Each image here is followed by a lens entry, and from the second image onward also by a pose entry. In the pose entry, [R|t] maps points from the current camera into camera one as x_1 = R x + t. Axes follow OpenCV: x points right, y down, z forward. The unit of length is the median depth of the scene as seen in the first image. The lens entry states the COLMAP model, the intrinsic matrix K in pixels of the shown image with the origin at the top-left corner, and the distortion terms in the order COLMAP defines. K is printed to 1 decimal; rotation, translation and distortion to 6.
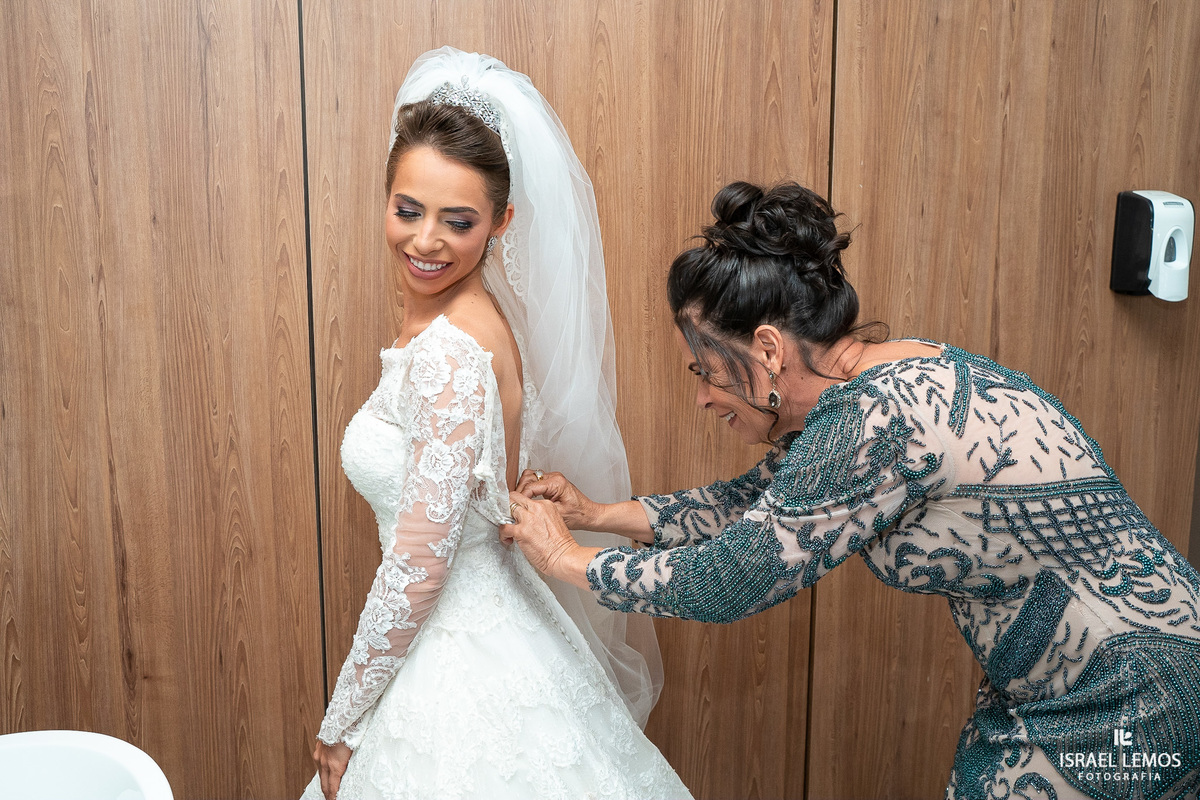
lens RADIAL K [[1212.9, 0, 591.7], [0, 1212.9, 389.4], [0, 0, 1]] dist [-0.004330, 0.000000]
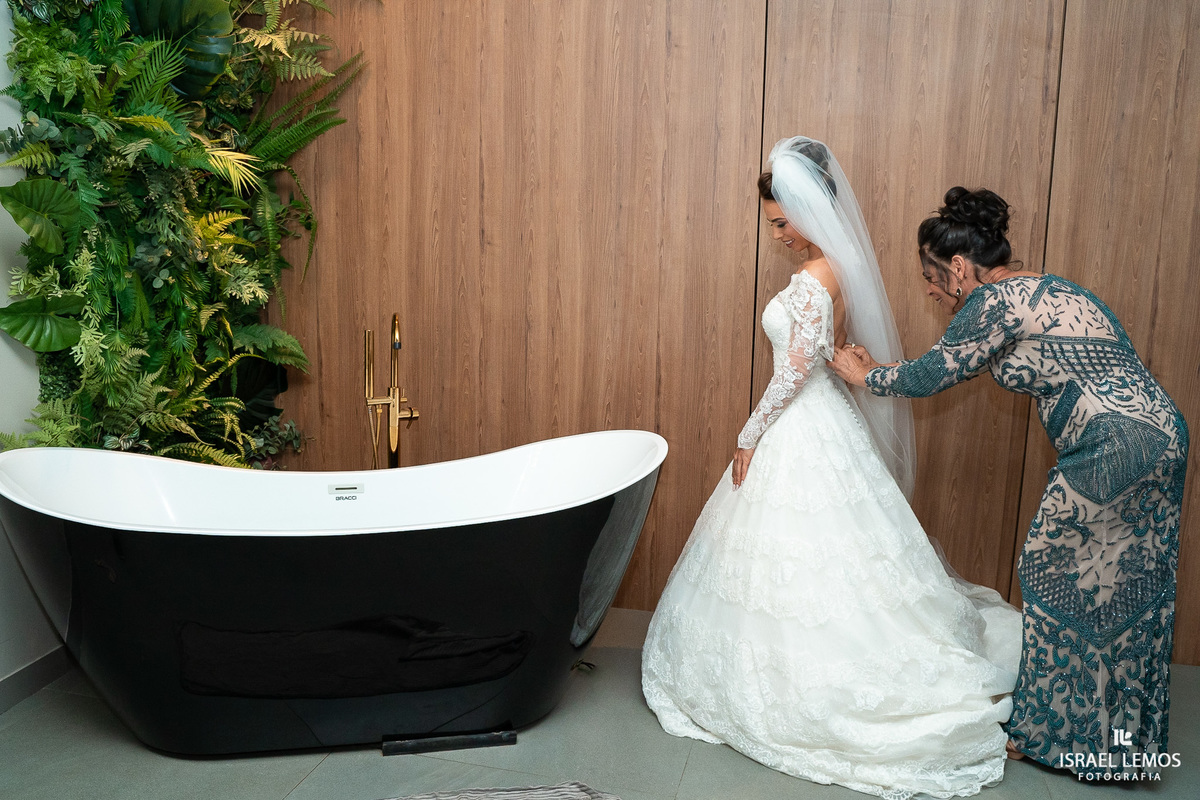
lens RADIAL K [[987.5, 0, 580.9], [0, 987.5, 417.1], [0, 0, 1]] dist [-0.112933, 0.088657]
pose [[0.900705, 0.092131, -0.424550, 0.229855], [-0.089343, 0.995648, 0.026518, 0.175900], [0.425145, 0.014046, 0.905016, -0.624200]]
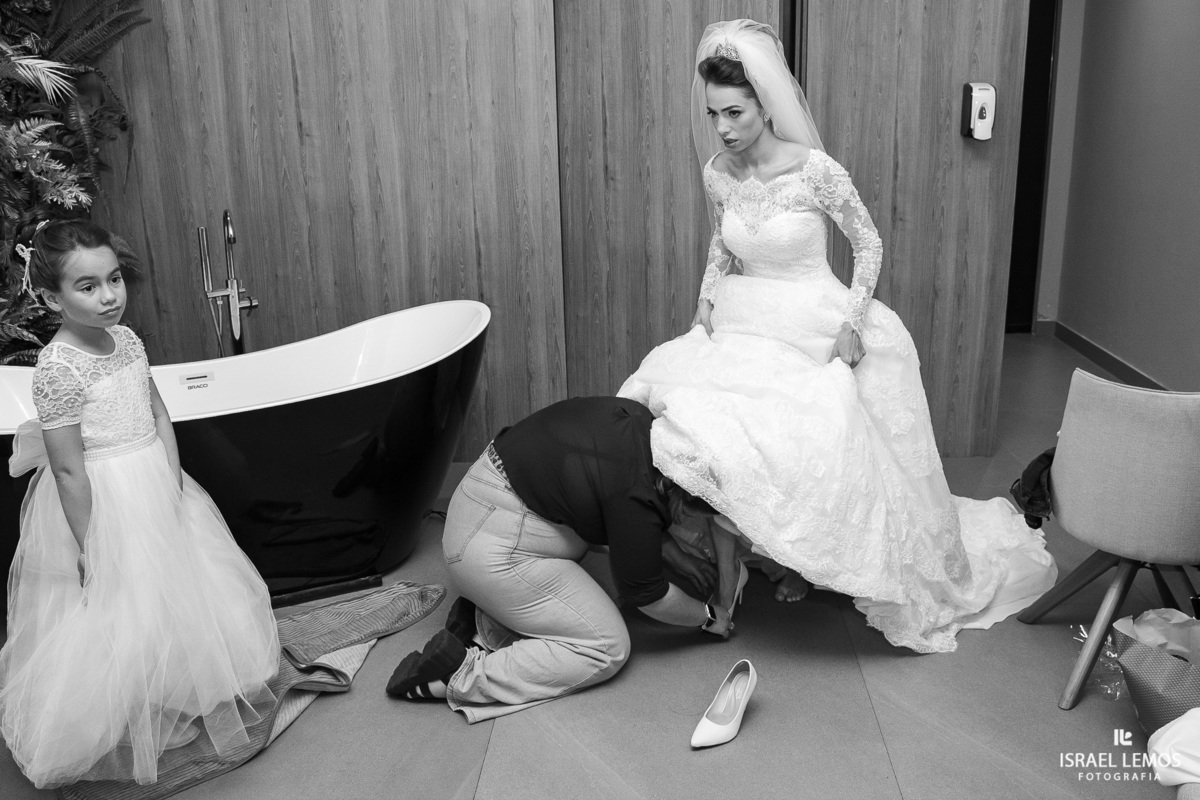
lens RADIAL K [[987.5, 0, 617.4], [0, 987.5, 377.3], [0, 0, 1]] dist [-0.112933, 0.088657]
pose [[0.973530, 0.042346, -0.224603, 0.309312], [-0.016976, 0.993370, 0.113705, 0.162931], [0.227928, -0.106882, 0.967794, -0.801934]]
